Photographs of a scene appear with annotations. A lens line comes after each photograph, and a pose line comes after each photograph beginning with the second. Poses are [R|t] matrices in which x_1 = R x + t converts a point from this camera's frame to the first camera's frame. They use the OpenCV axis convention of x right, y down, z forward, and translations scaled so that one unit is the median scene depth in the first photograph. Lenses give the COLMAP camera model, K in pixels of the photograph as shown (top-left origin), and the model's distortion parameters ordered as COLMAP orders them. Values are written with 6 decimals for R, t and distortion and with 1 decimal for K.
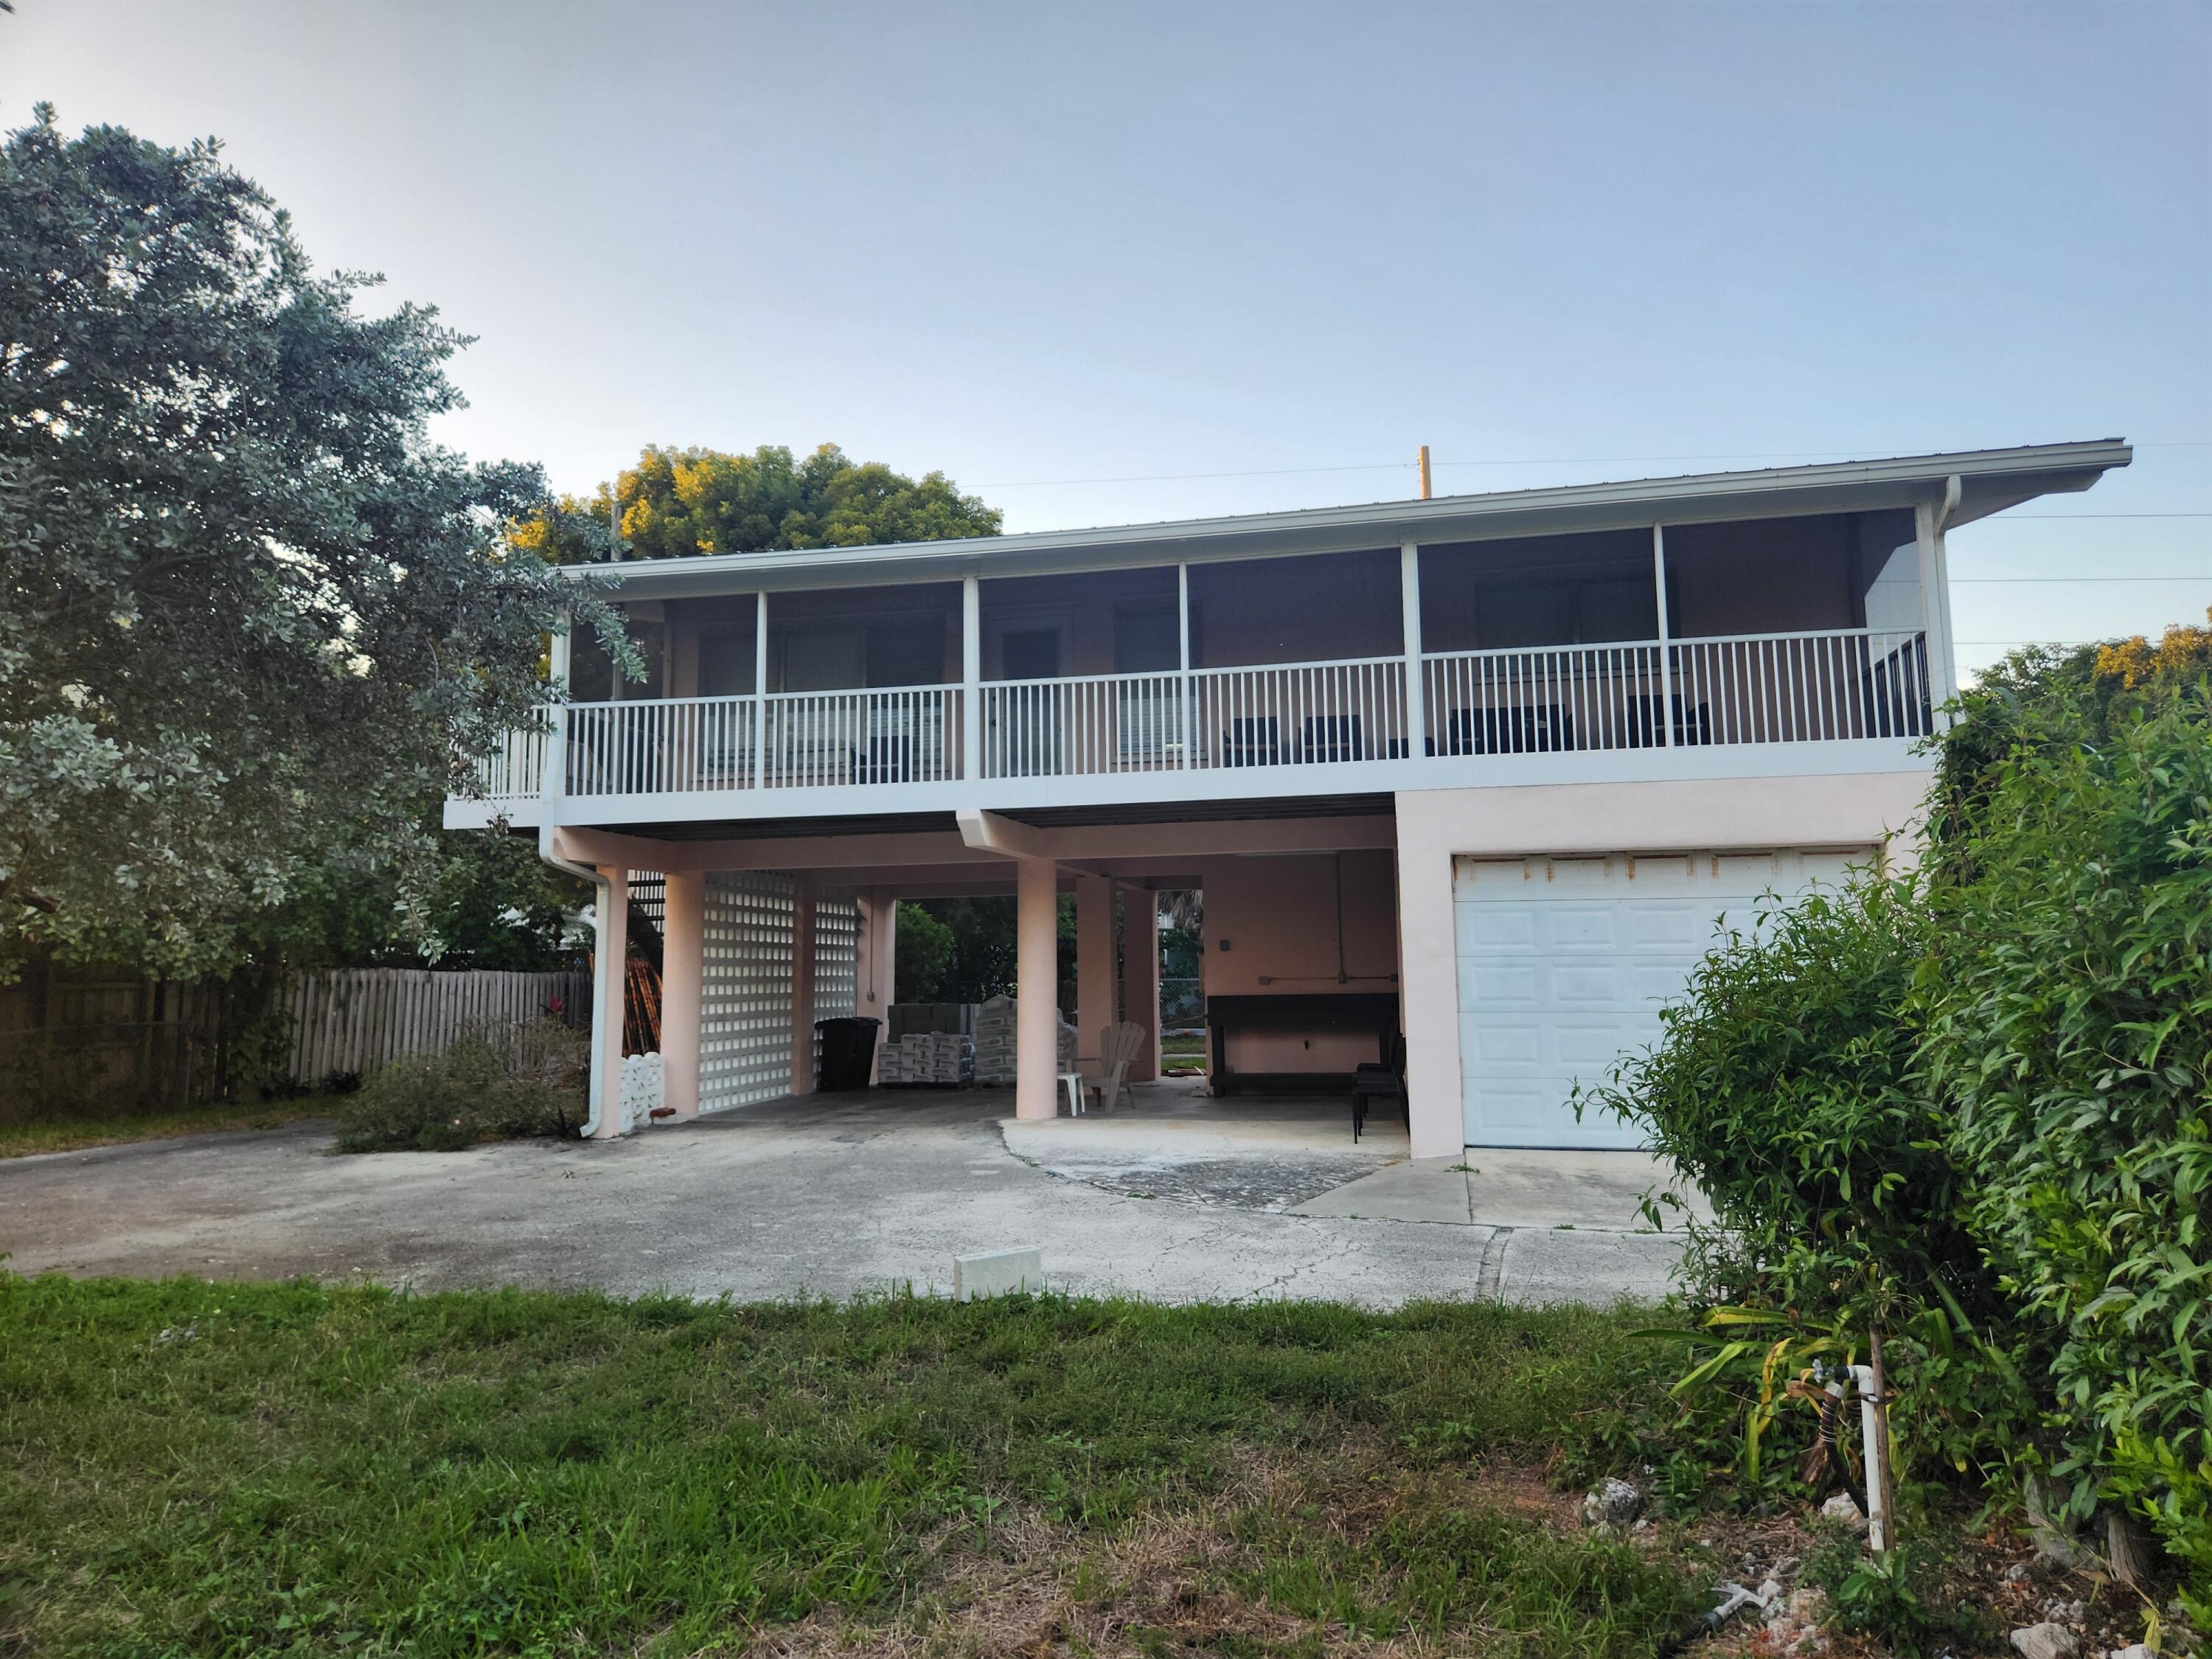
lens RADIAL K [[1465.7, 0, 1115.5], [0, 1465.7, 794.7], [0, 0, 1]] dist [0.081892, -0.077893]
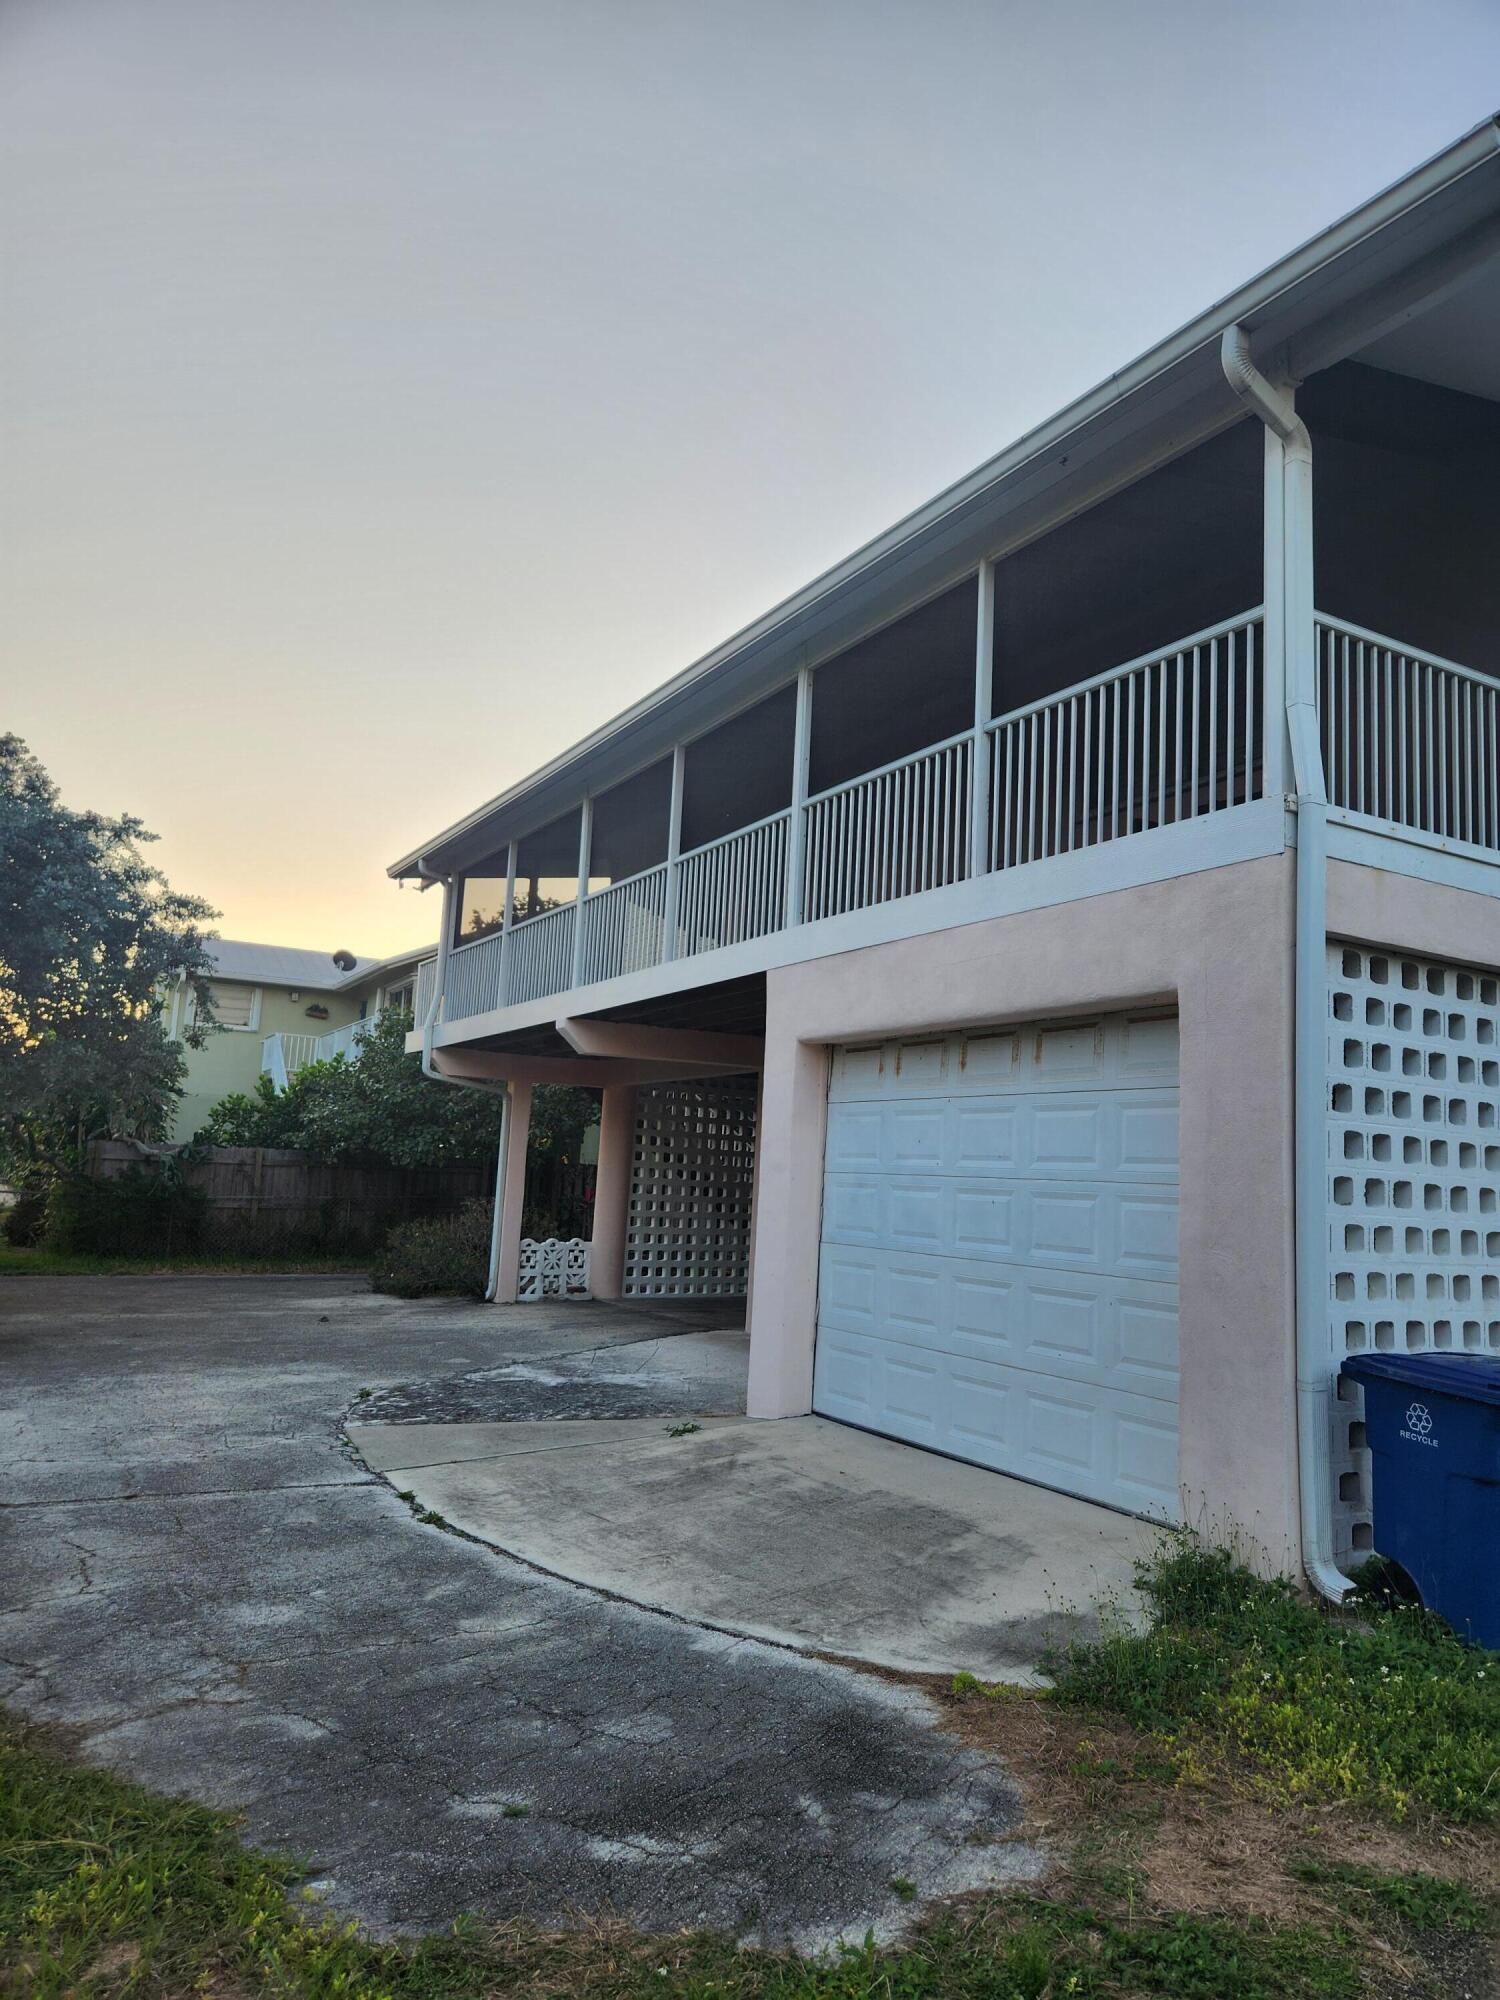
lens RADIAL K [[1330.6, 0, 792.4], [0, 1330.6, 1015.6], [0, 0, 1]] dist [0.082530, -0.070660]
pose [[0.672345, -0.050311, -0.738526, 0.755299], [0.035504, 0.998731, -0.035715, 0.050676], [0.739386, -0.002207, 0.673279, 0.502979]]
